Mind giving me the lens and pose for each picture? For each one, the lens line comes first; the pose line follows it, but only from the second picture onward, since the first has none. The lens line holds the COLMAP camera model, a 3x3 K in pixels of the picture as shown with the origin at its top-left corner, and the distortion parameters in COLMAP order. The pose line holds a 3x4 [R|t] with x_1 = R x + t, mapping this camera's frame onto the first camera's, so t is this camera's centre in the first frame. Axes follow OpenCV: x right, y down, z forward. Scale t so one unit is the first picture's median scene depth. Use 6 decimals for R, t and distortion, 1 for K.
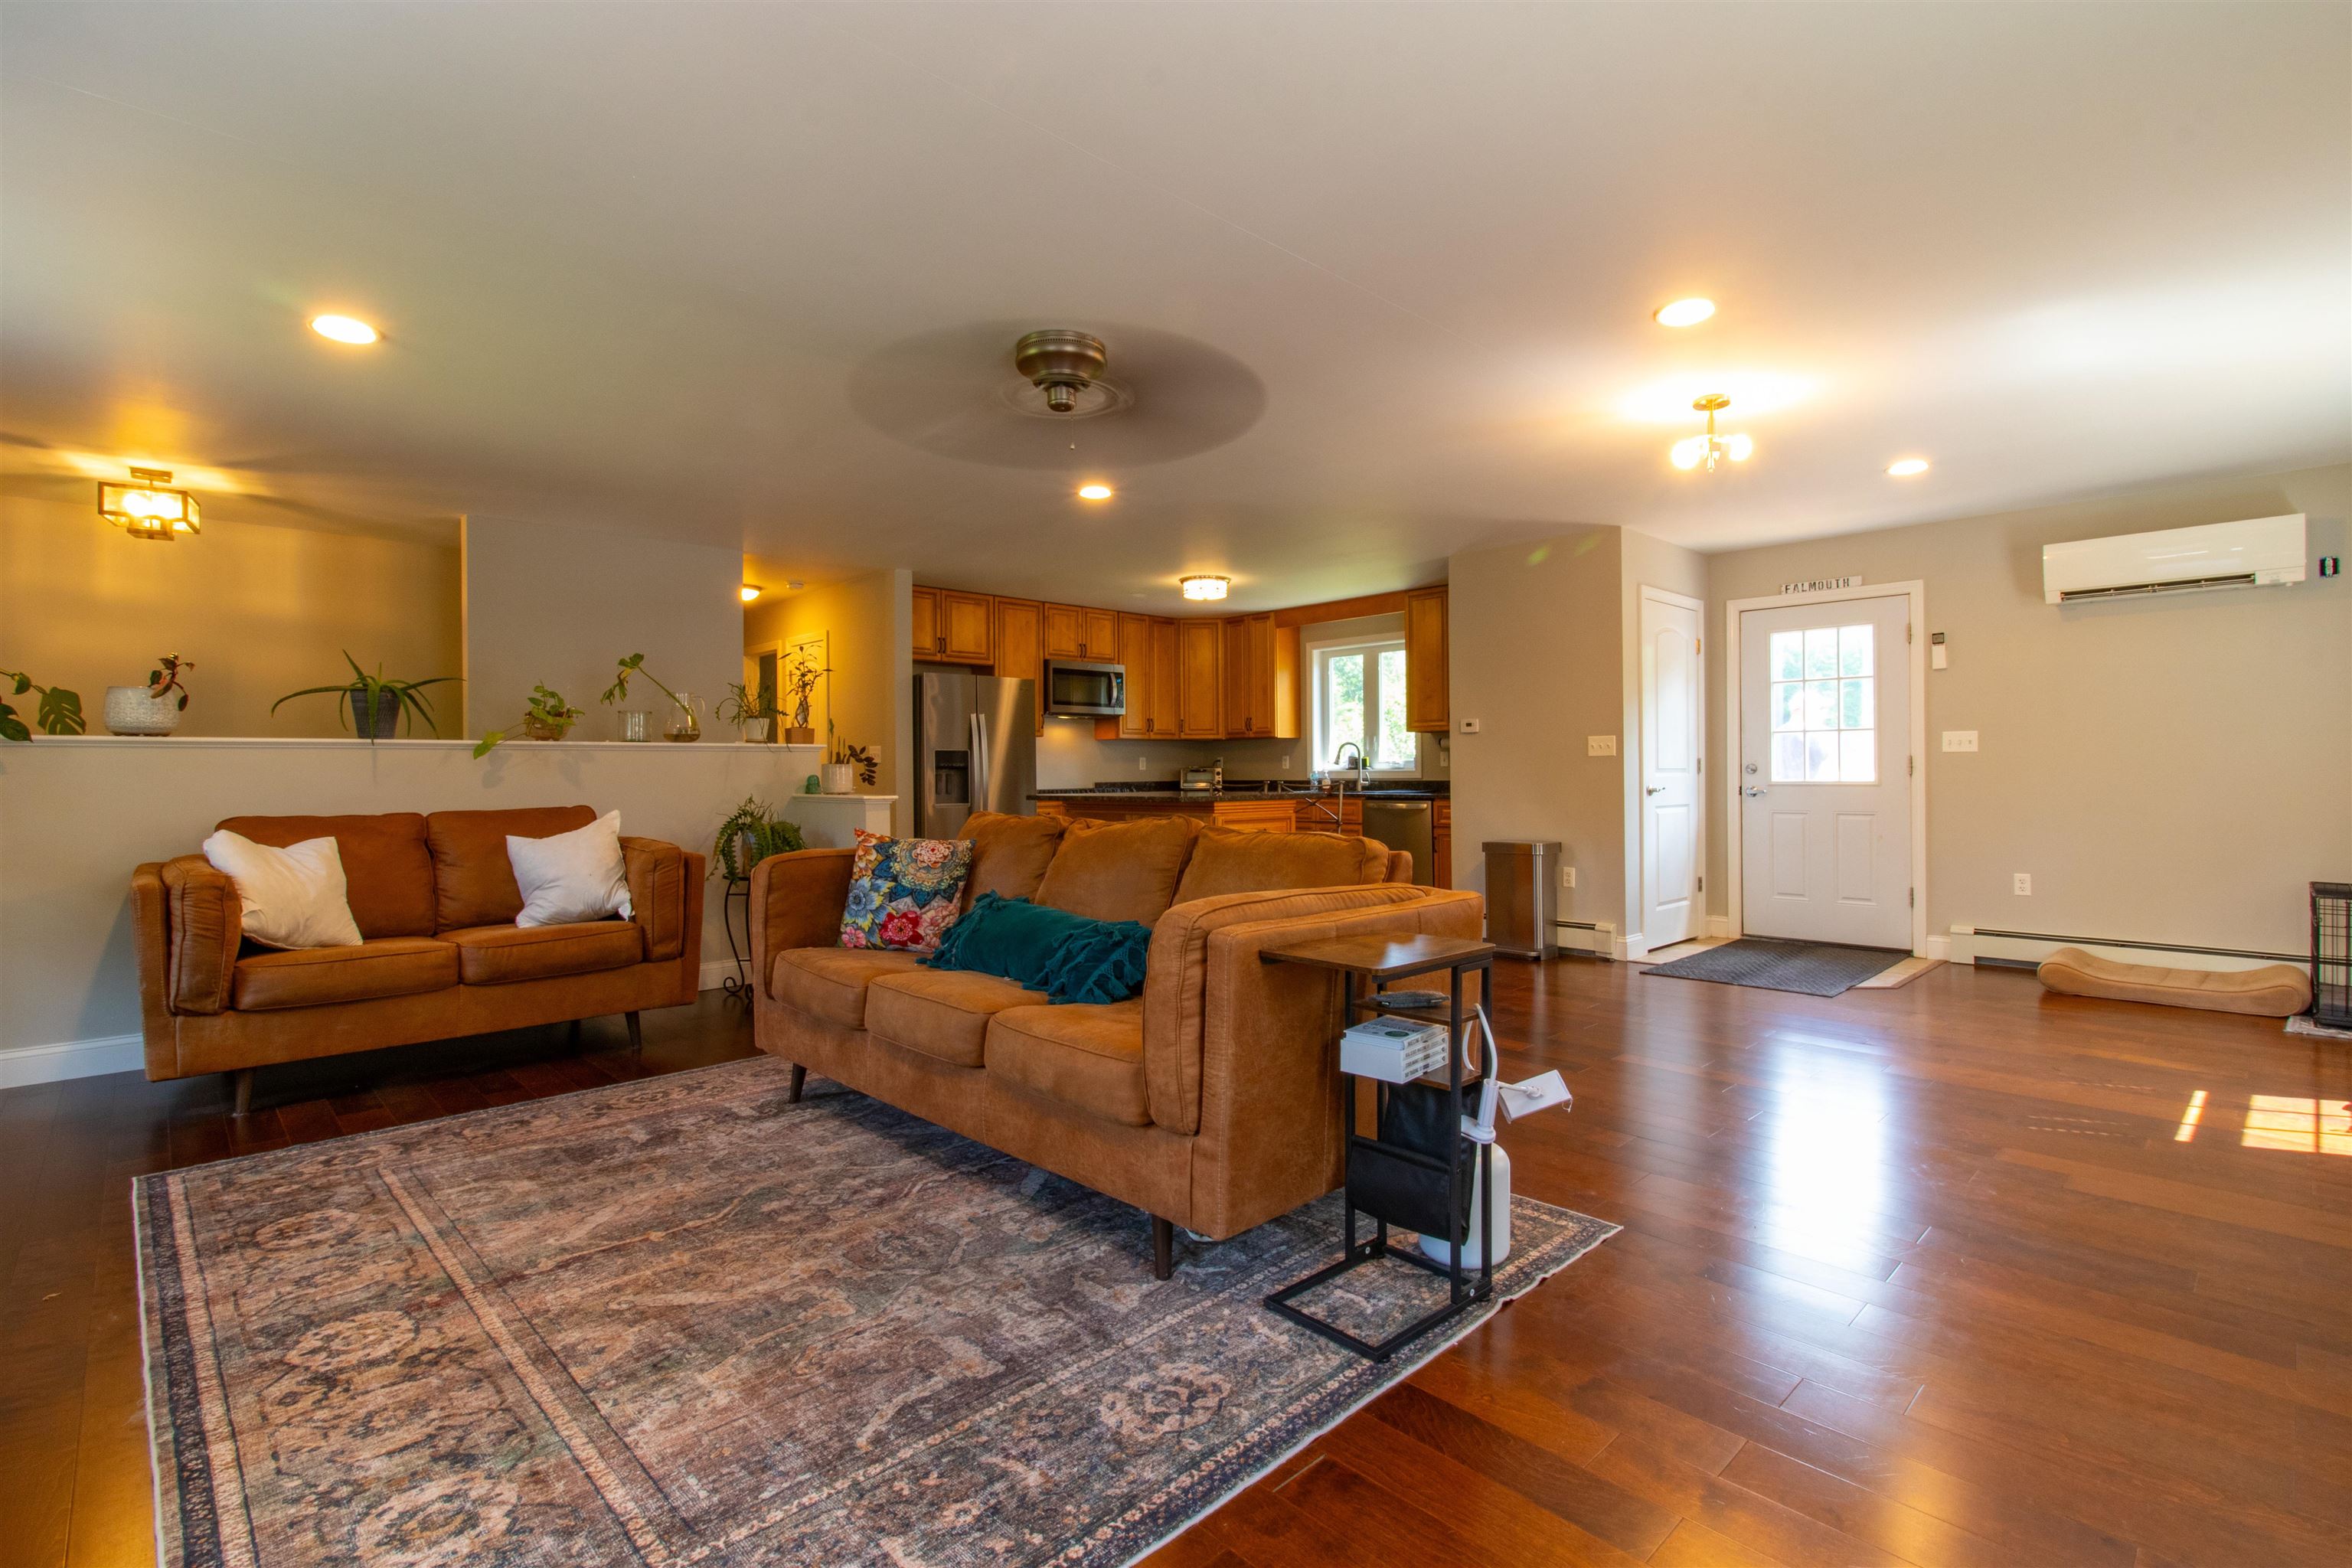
lens RADIAL K [[1080.2, 0, 1192.7], [0, 1080.2, 778.8], [0, 0, 1]] dist [0.003895, 0.000077]
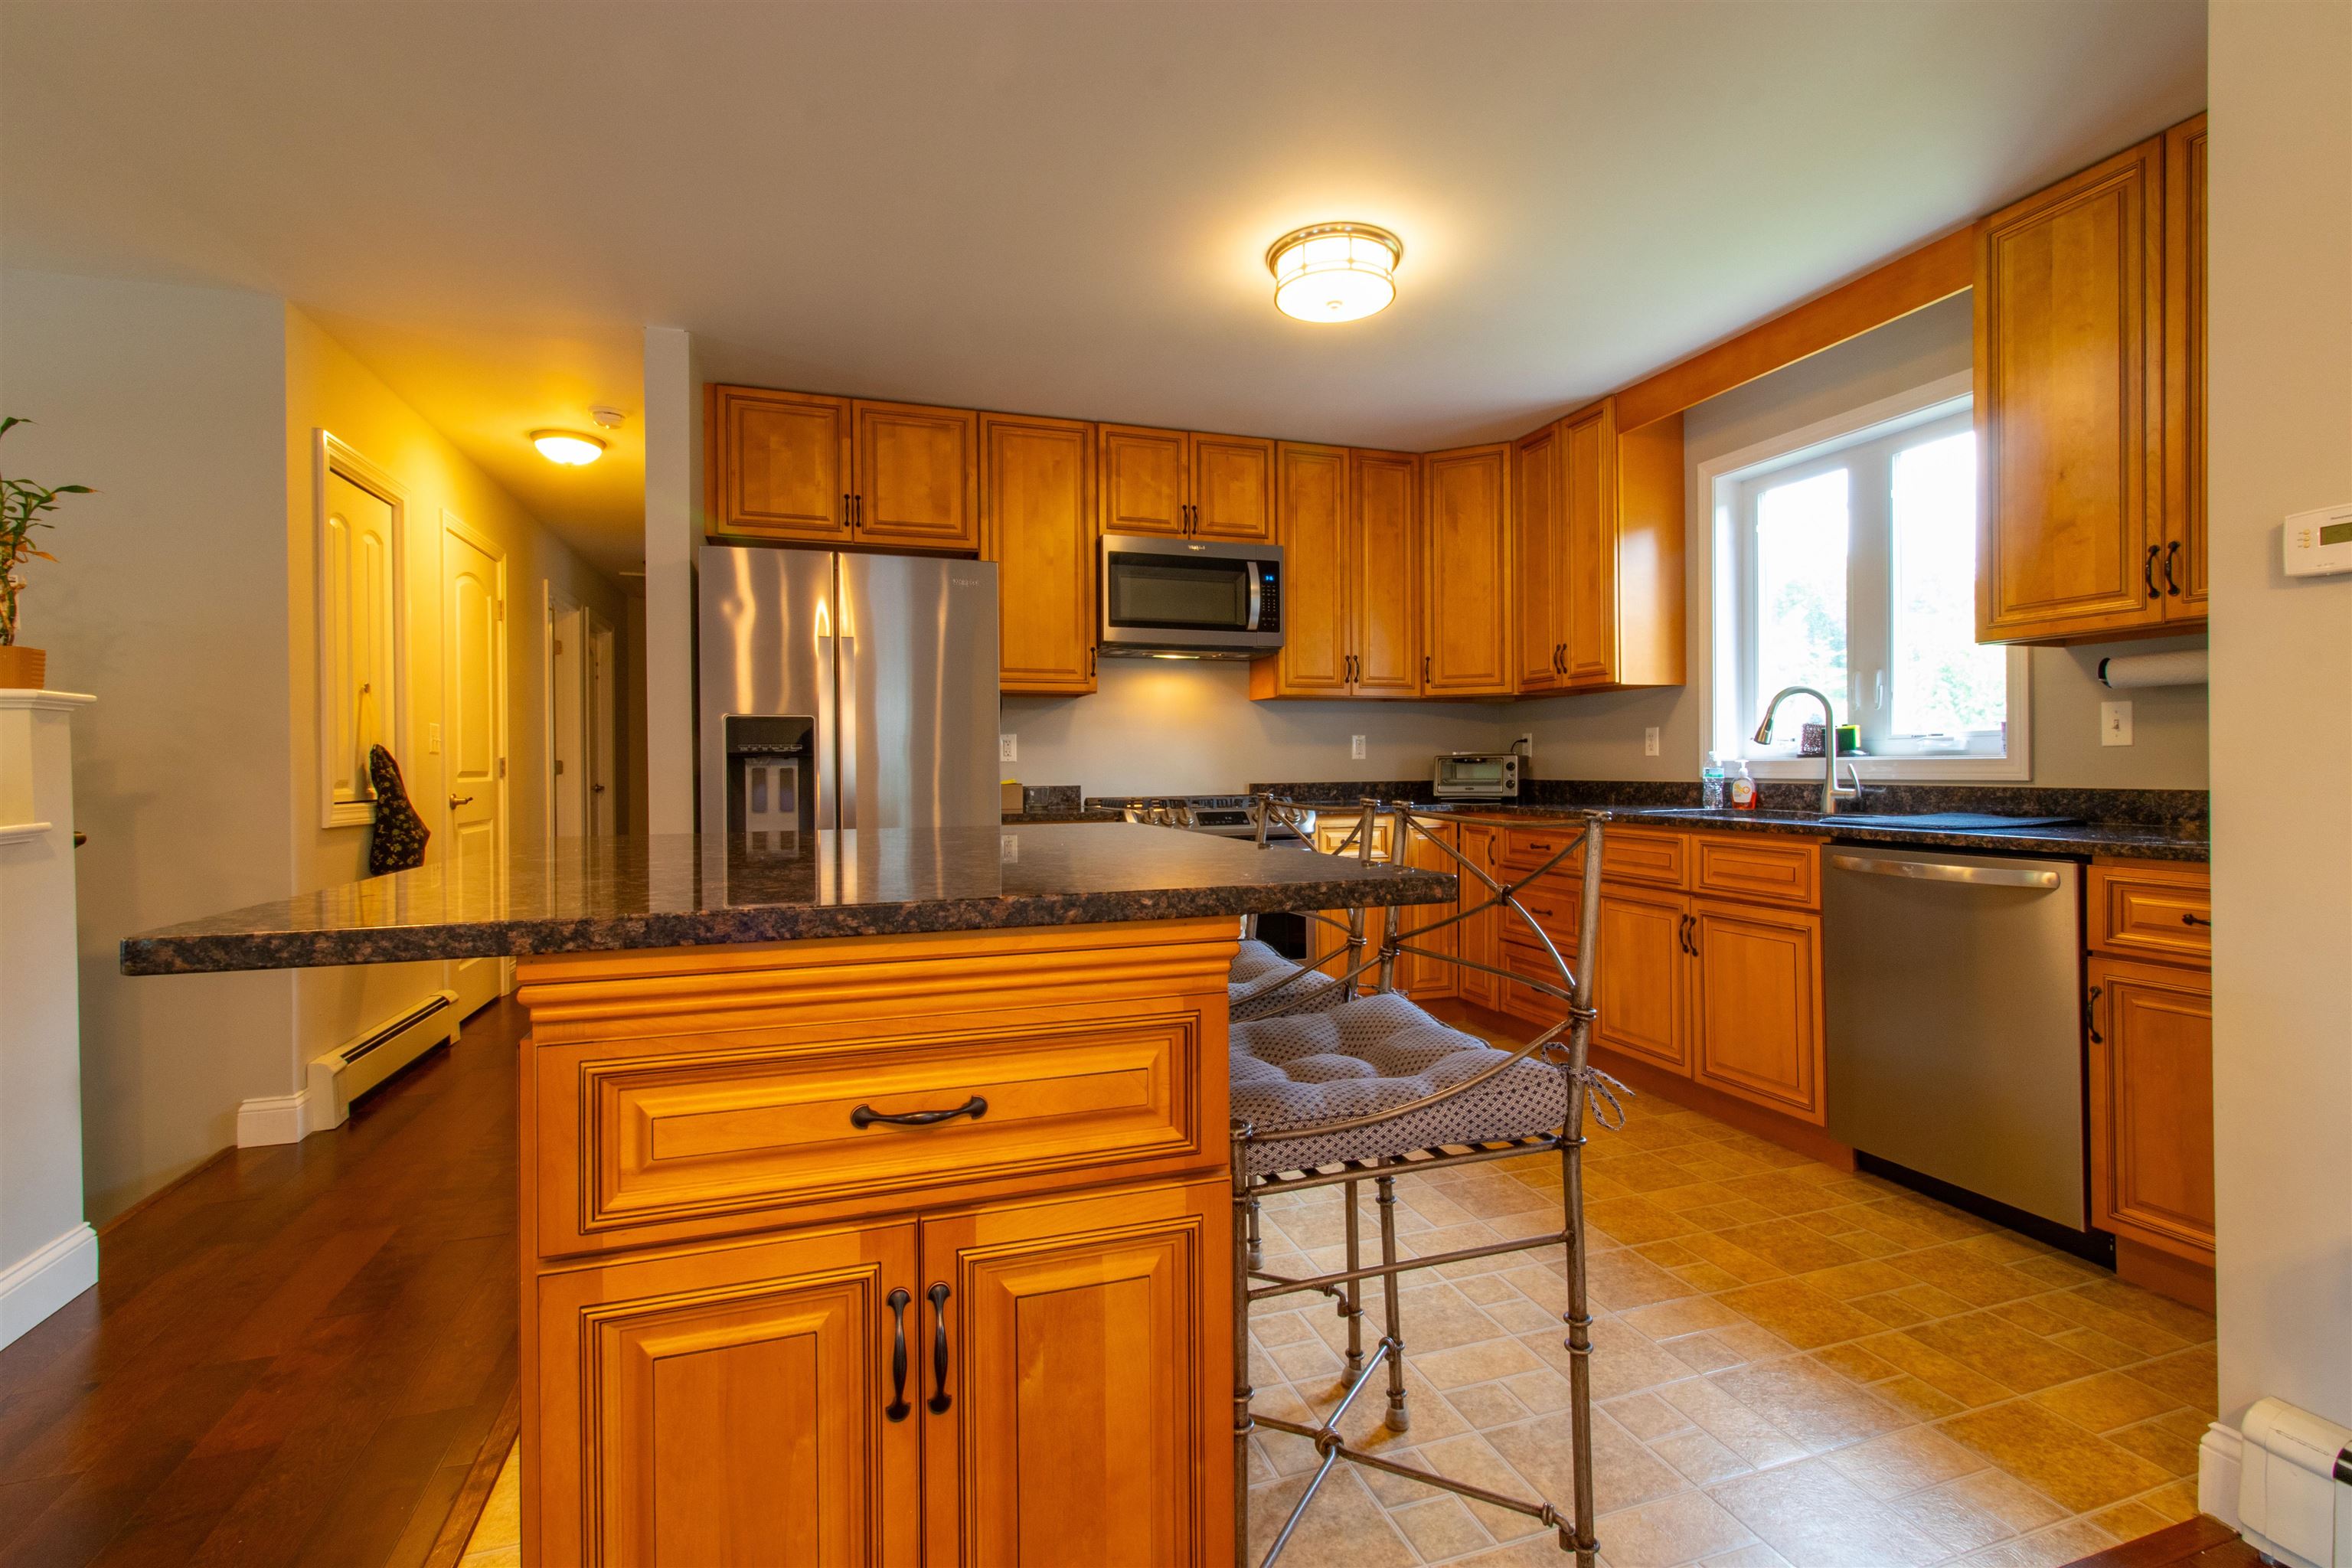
lens RADIAL K [[1080.2, 0, 1210.4], [0, 1080.2, 769.2], [0, 0, 1]] dist [0.003895, 0.000077]
pose [[0.911726, 0.002476, -0.410791, 0.110488], [-0.002494, 0.999997, 0.000490, -0.003986], [0.410791, 0.000578, 0.911729, 0.552601]]
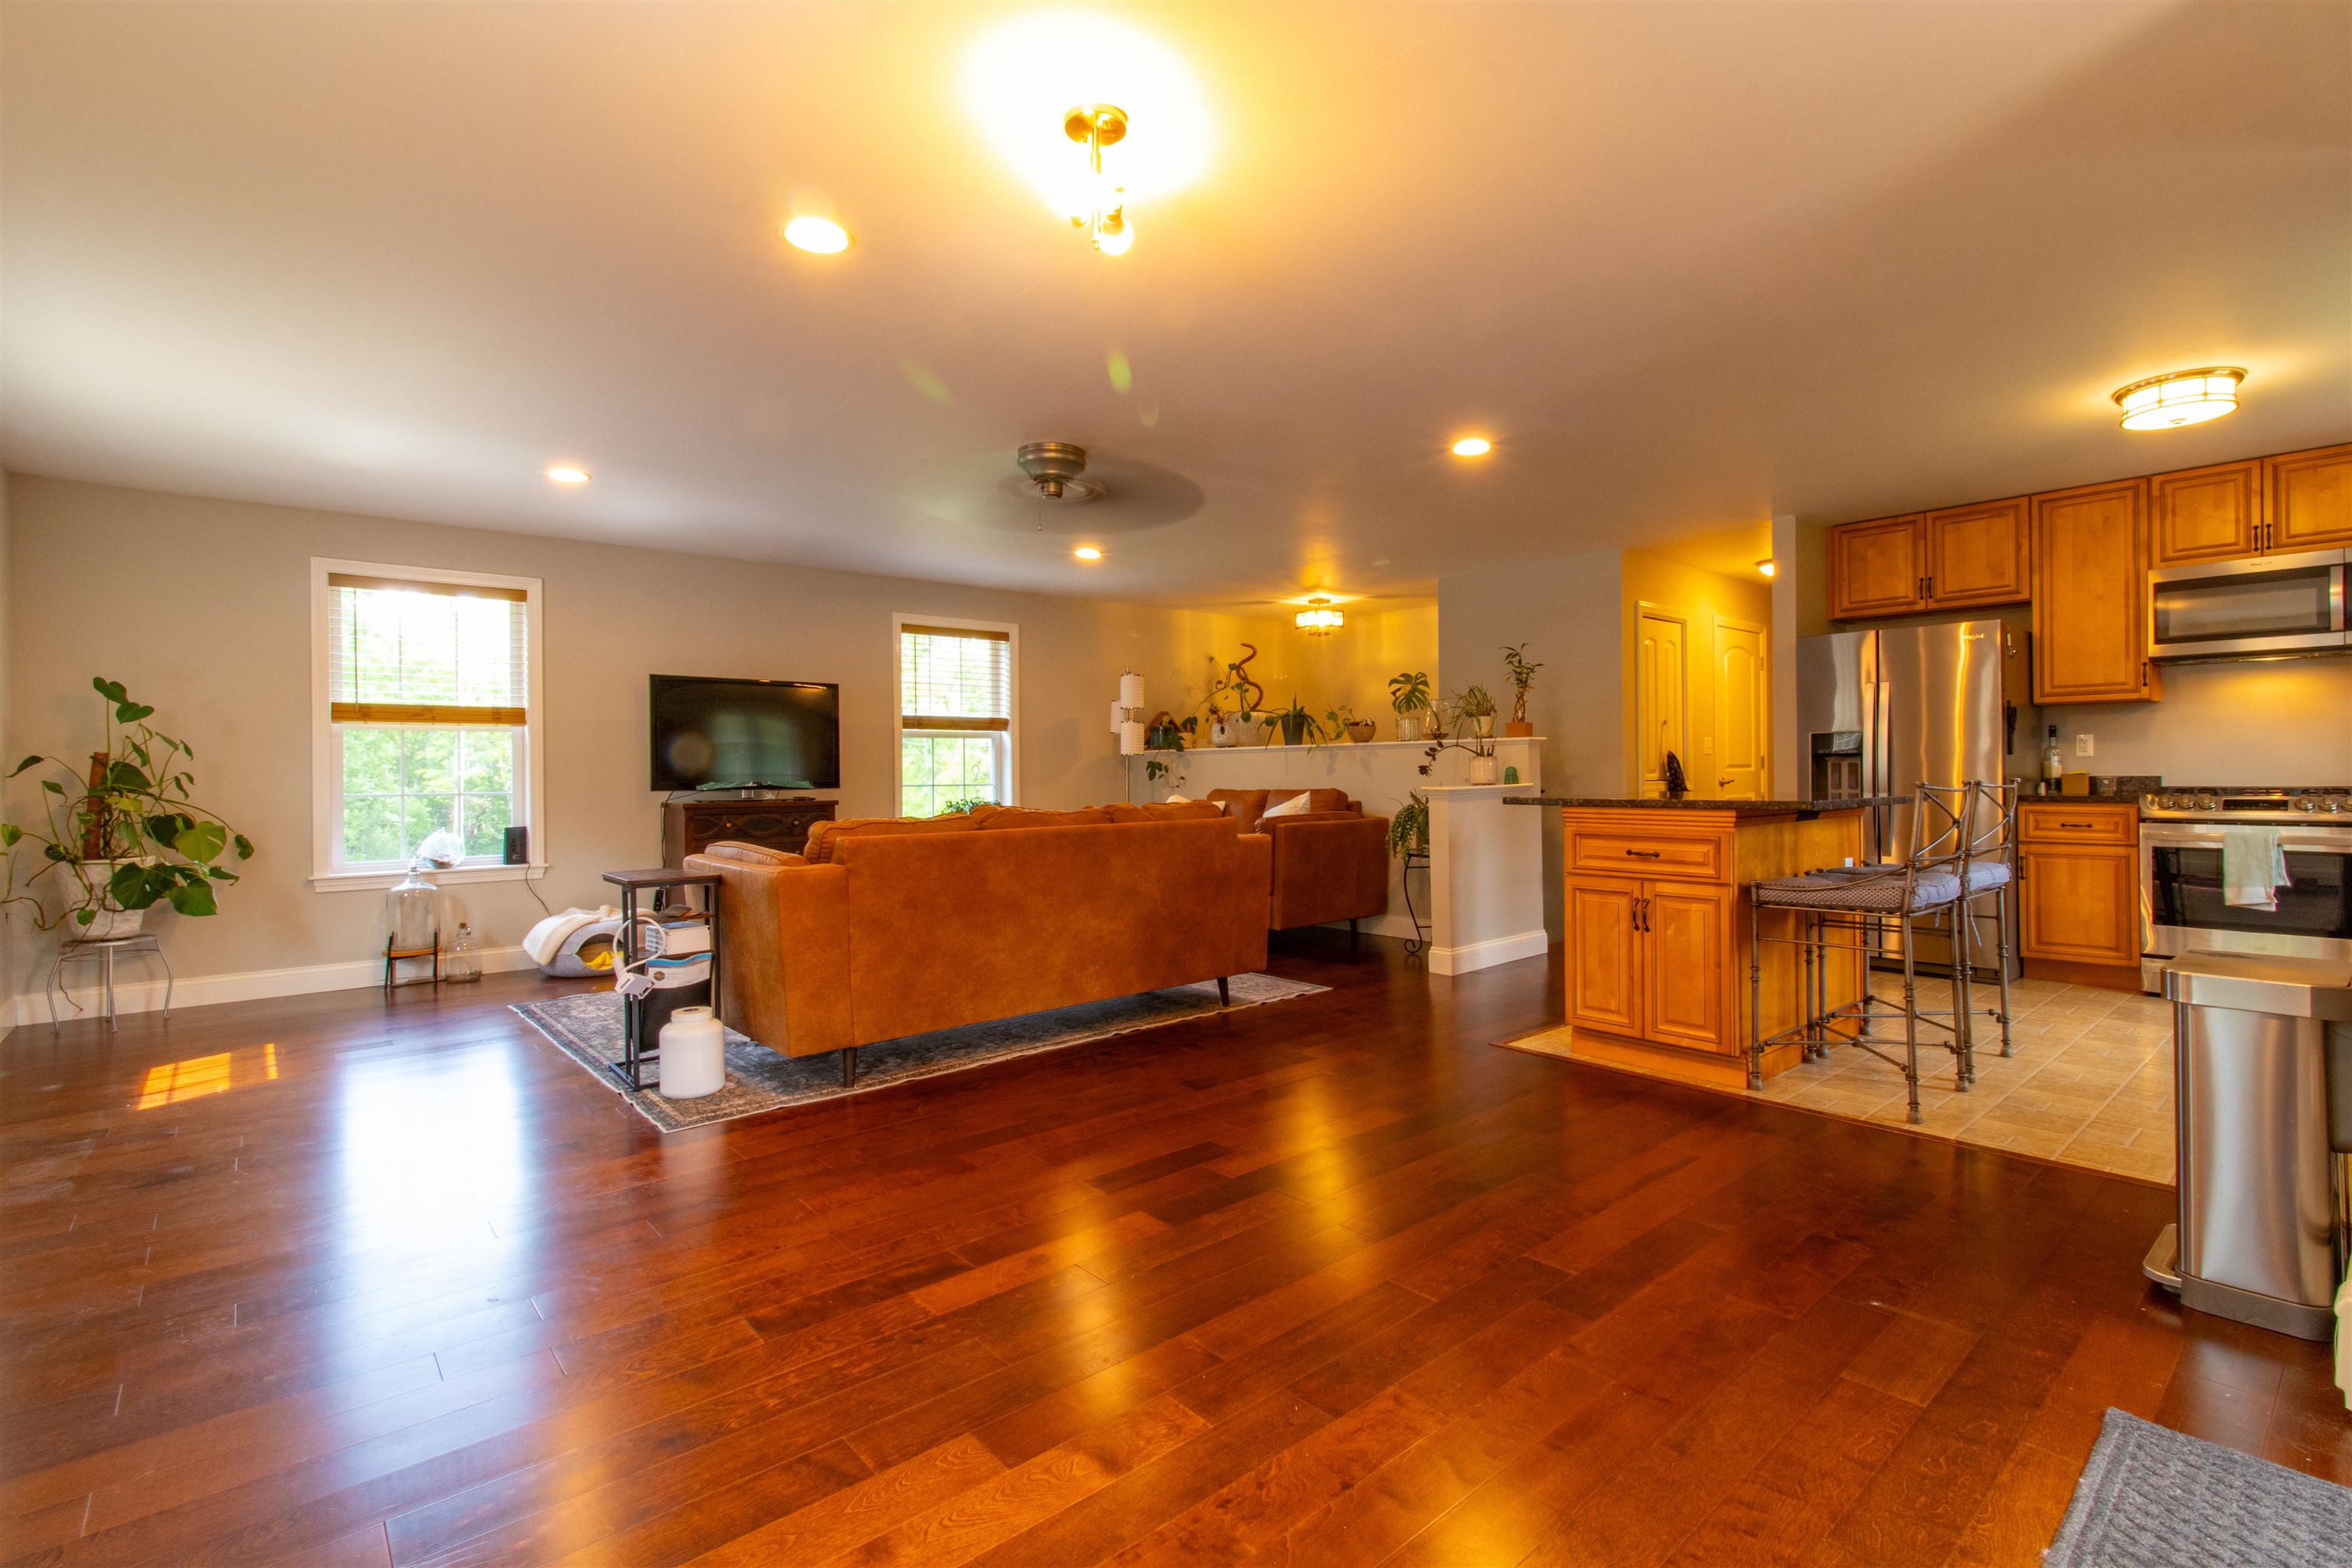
lens RADIAL K [[1080.2, 0, 1179.2], [0, 1080.2, 779.5], [0, 0, 1]] dist [0.003895, 0.000077]
pose [[-0.059343, 0.017077, -0.998092, 0.469280], [0.005075, 0.999846, 0.016806, -0.006559], [0.998225, -0.004068, -0.059420, 0.484371]]
